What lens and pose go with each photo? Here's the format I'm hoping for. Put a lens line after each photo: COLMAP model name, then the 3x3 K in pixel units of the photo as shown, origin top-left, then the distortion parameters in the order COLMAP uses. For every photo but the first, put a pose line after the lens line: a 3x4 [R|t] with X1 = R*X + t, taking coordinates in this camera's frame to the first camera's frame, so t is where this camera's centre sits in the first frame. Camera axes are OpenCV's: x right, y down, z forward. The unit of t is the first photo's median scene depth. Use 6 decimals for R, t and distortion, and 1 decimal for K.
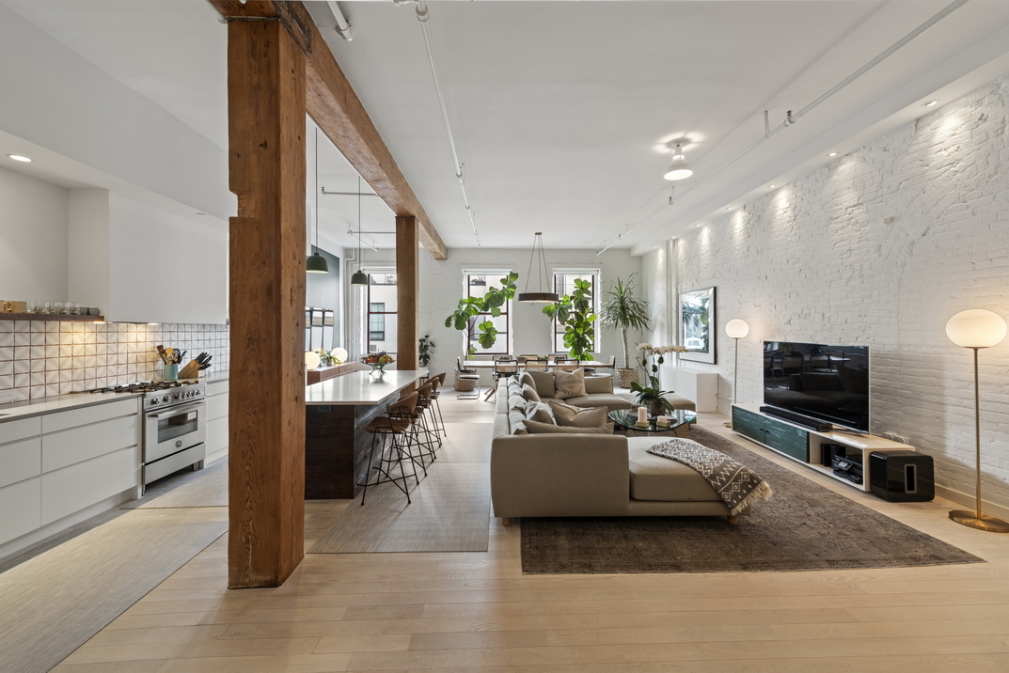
lens RADIAL K [[411.5, 0, 504.5], [0, 411.5, 336.5], [0, 0, 1]] dist [0.021491, -0.007318]
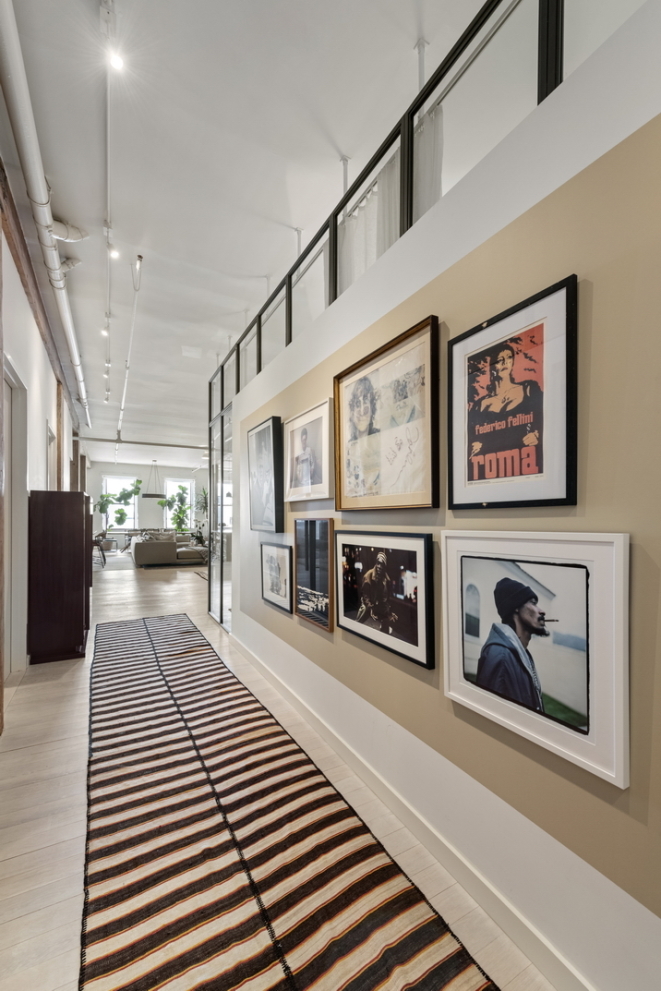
lens RADIAL K [[404.1, 0, 330.6], [0, 404.1, 522.3], [0, 0, 1]] dist [0.021491, -0.007318]
pose [[0.889808, 0.004229, 0.456316, -0.036679], [-0.000352, 0.999963, -0.008580, 0.031240], [-0.456336, 0.007474, 0.889776, -0.827653]]
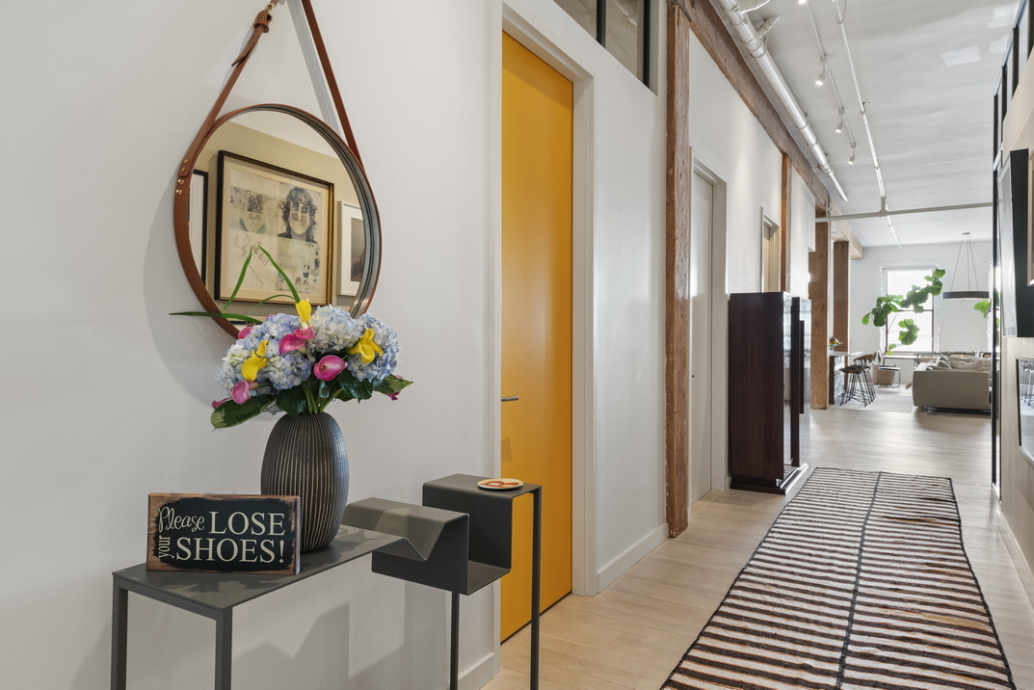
lens RADIAL K [[670.7, 0, 517.0], [0, 670.7, 345.0], [0, 0, 1]] dist [0.002967, 0.001469]
pose [[0.845595, 0.012615, -0.533677, 0.026819], [-0.014691, 0.999892, 0.000357, 0.042104], [0.533623, 0.007539, 0.845689, -0.916930]]
